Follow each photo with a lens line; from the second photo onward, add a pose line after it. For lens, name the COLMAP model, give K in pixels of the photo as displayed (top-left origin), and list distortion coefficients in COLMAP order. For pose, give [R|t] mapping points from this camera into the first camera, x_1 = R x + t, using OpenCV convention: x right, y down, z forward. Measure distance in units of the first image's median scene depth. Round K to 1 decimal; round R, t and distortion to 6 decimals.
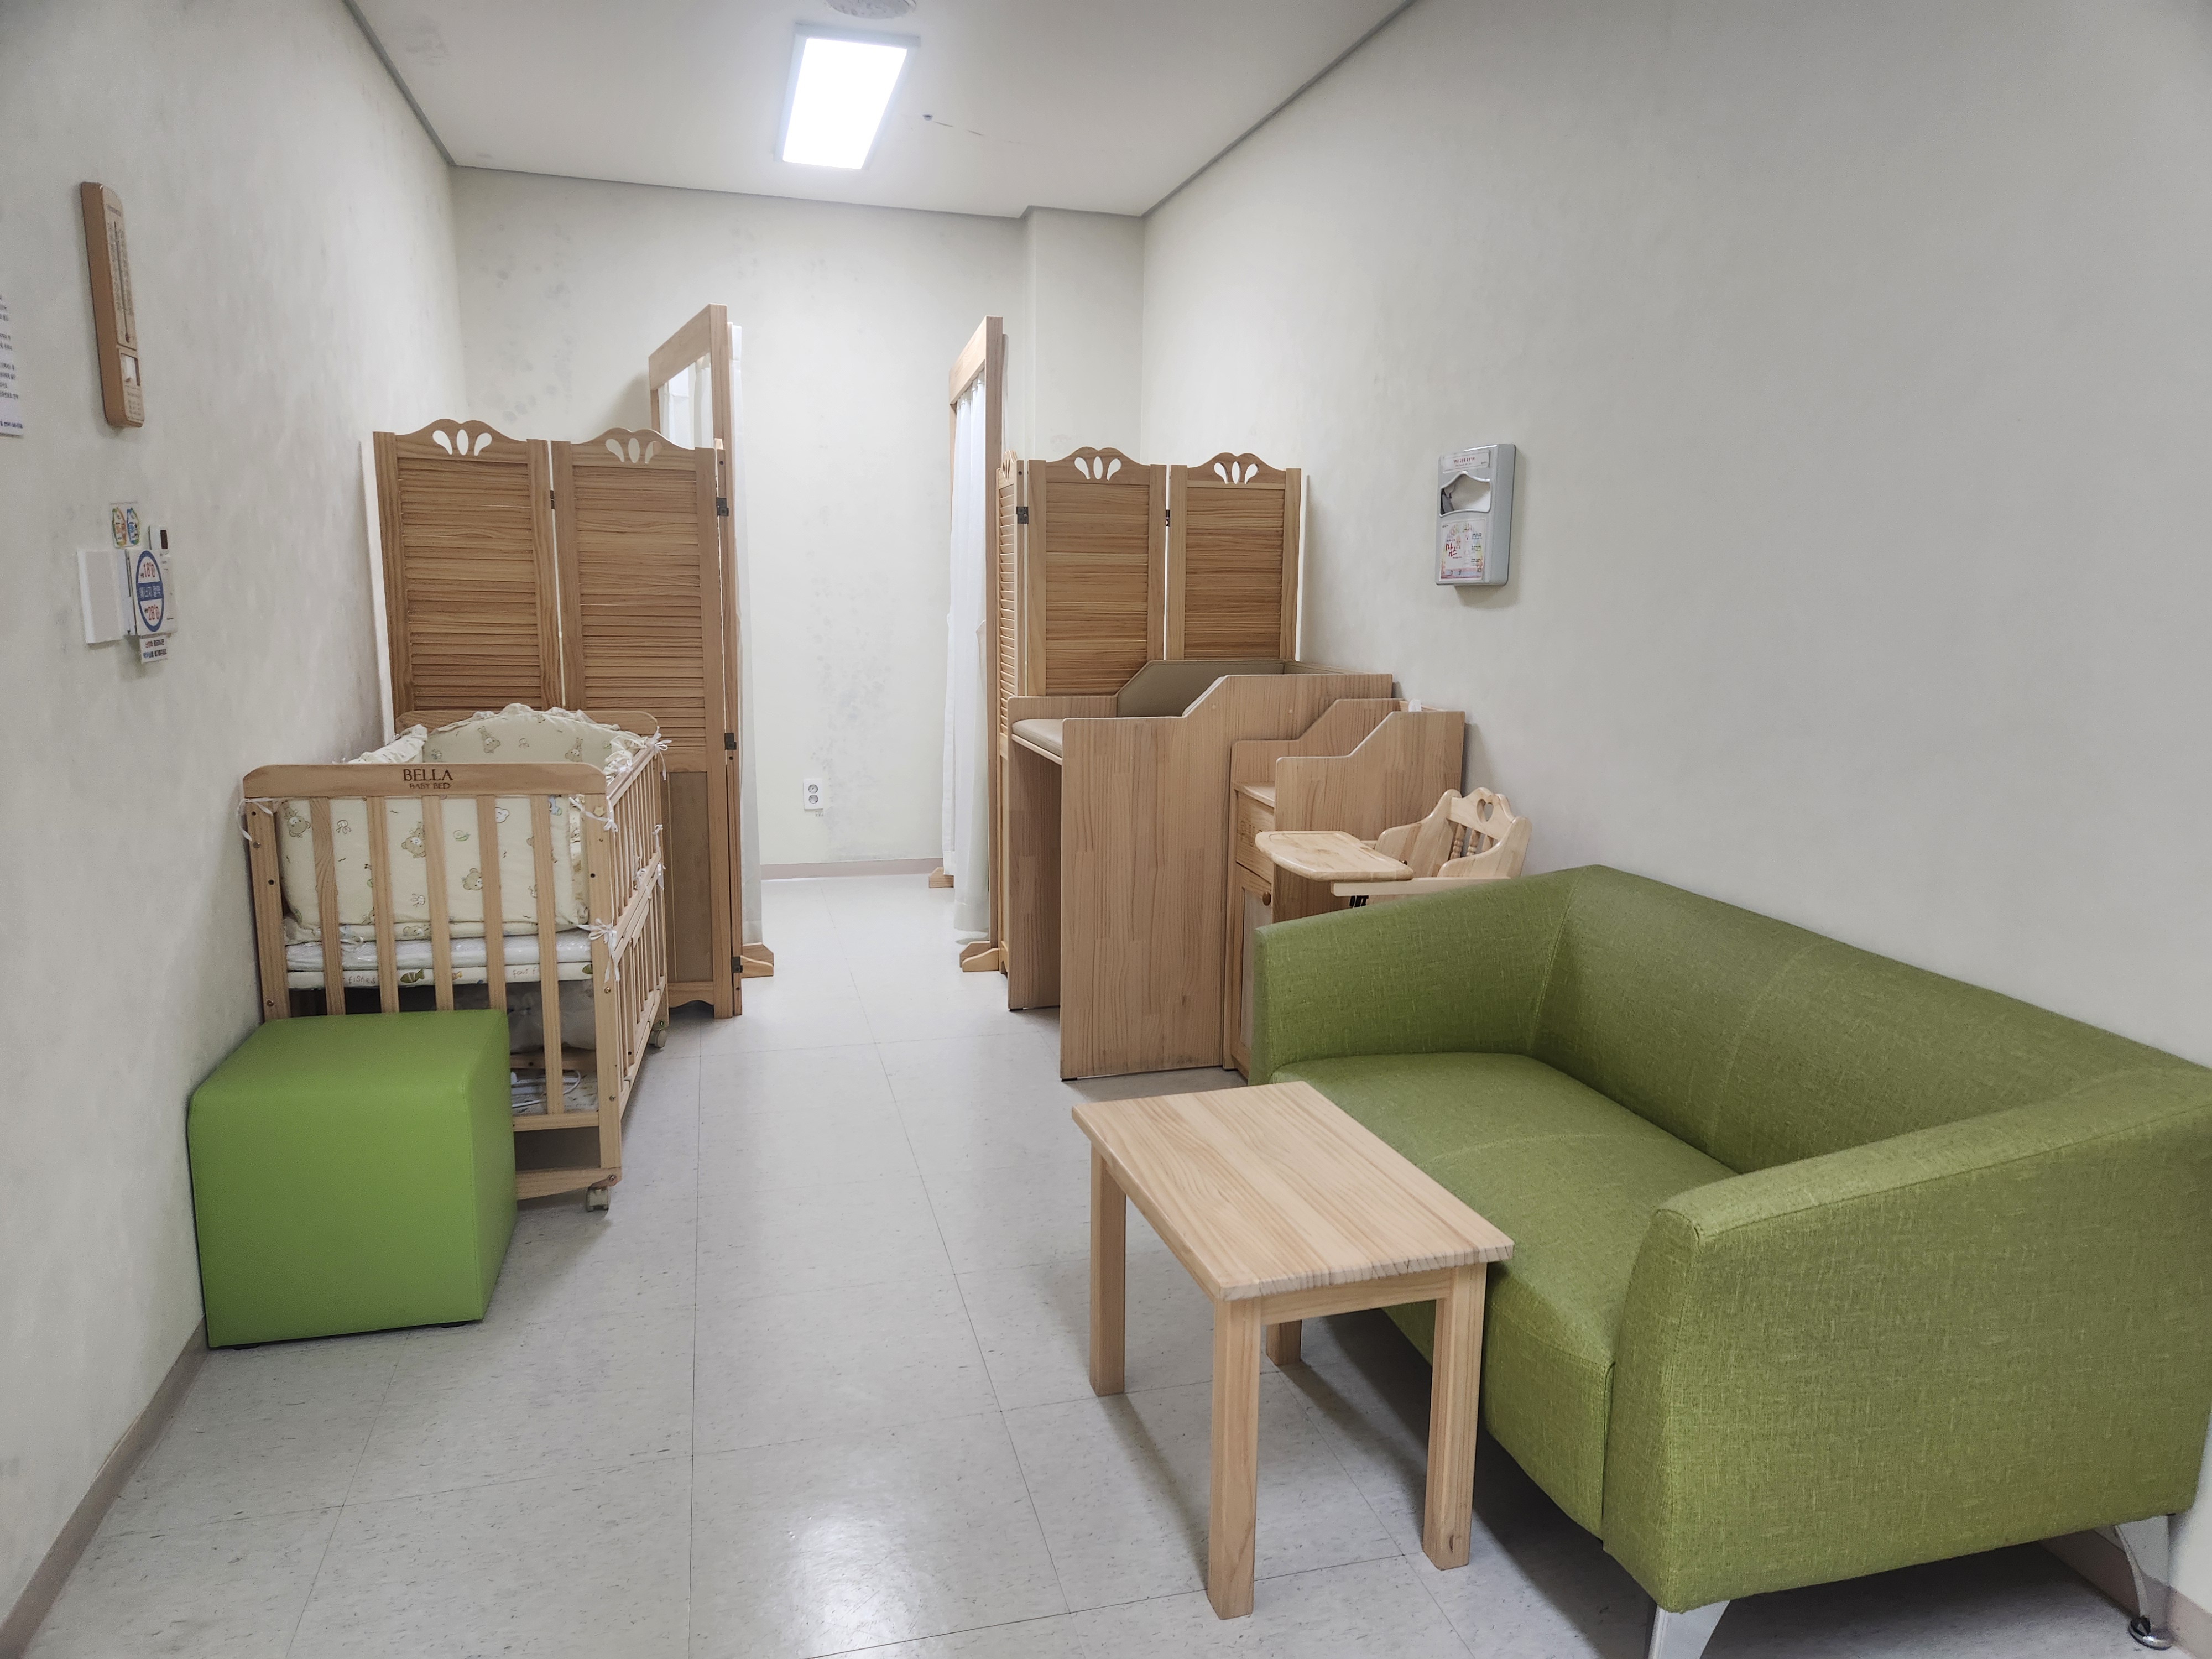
lens RADIAL K [[1481.2, 0, 1106.0], [0, 1481.2, 829.5], [0, 0, 1]] dist [0.087329, -0.083065]
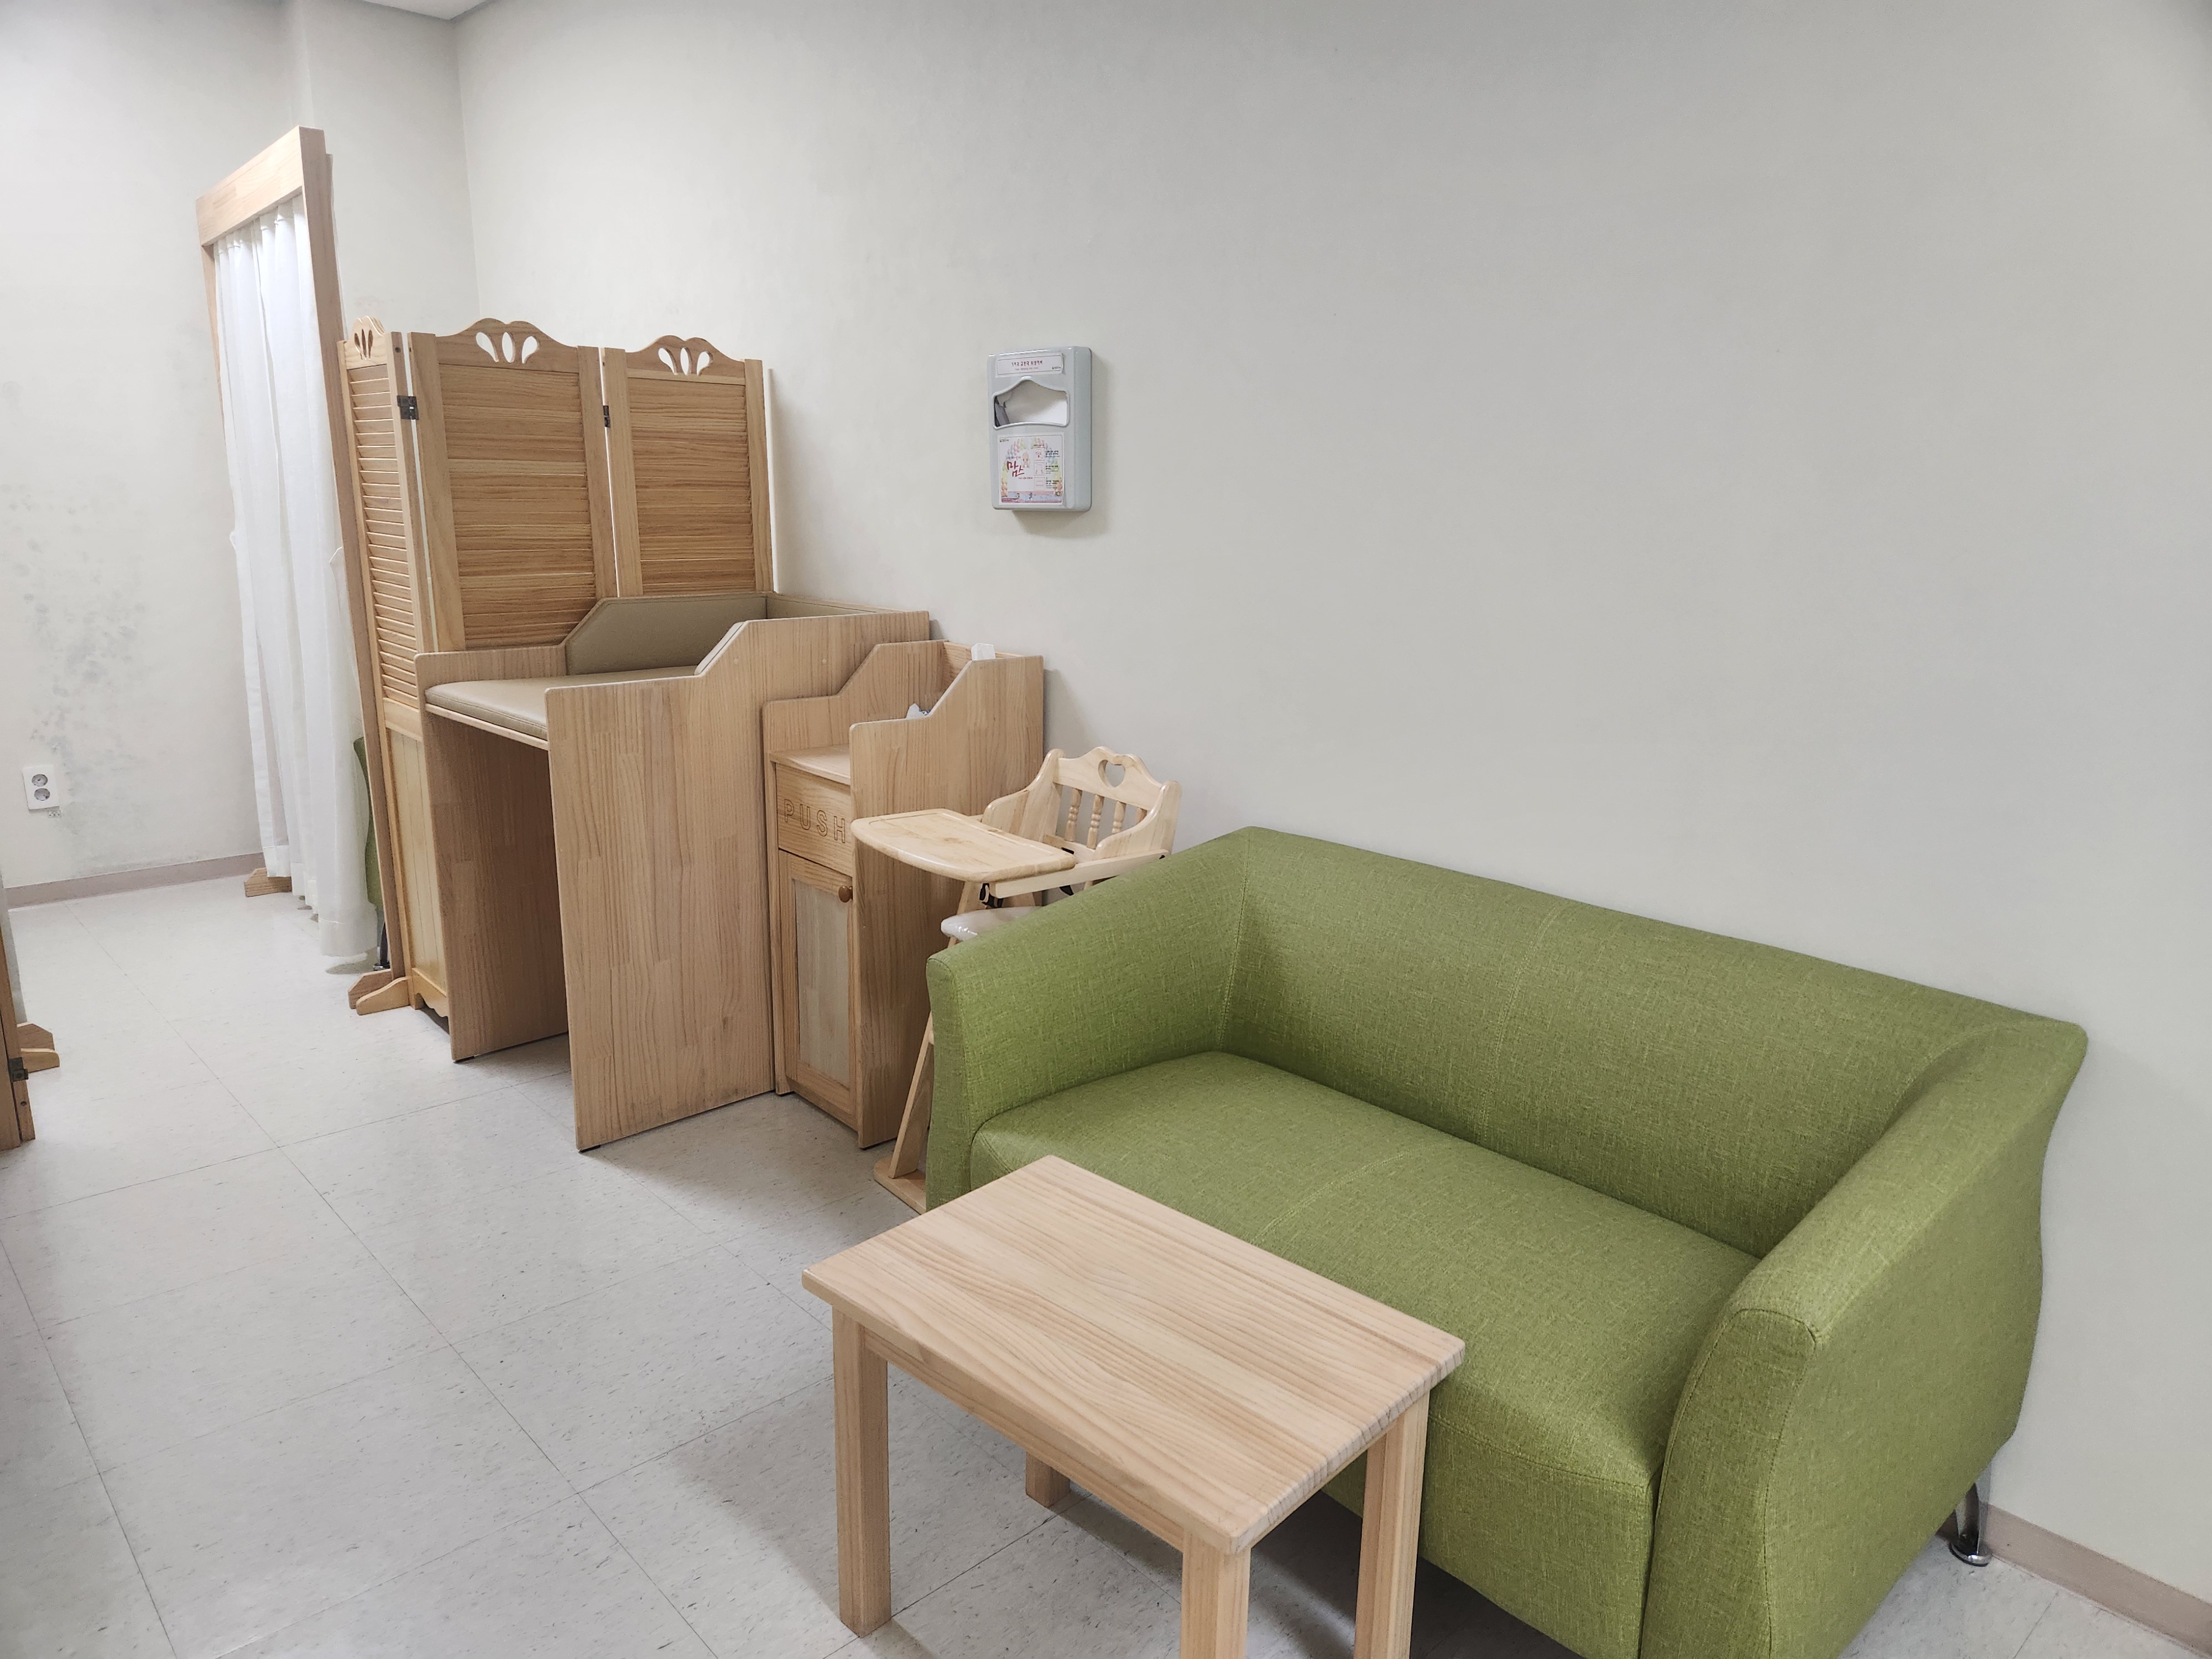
lens RADIAL K [[1481.2, 0, 1106.0], [0, 1481.2, 829.5], [0, 0, 1]] dist [0.087329, -0.083065]
pose [[0.884653, -0.107632, 0.453656, -0.121758], [0.075952, 0.993261, 0.087544, -0.045860], [-0.460022, -0.042990, 0.886866, 0.179772]]
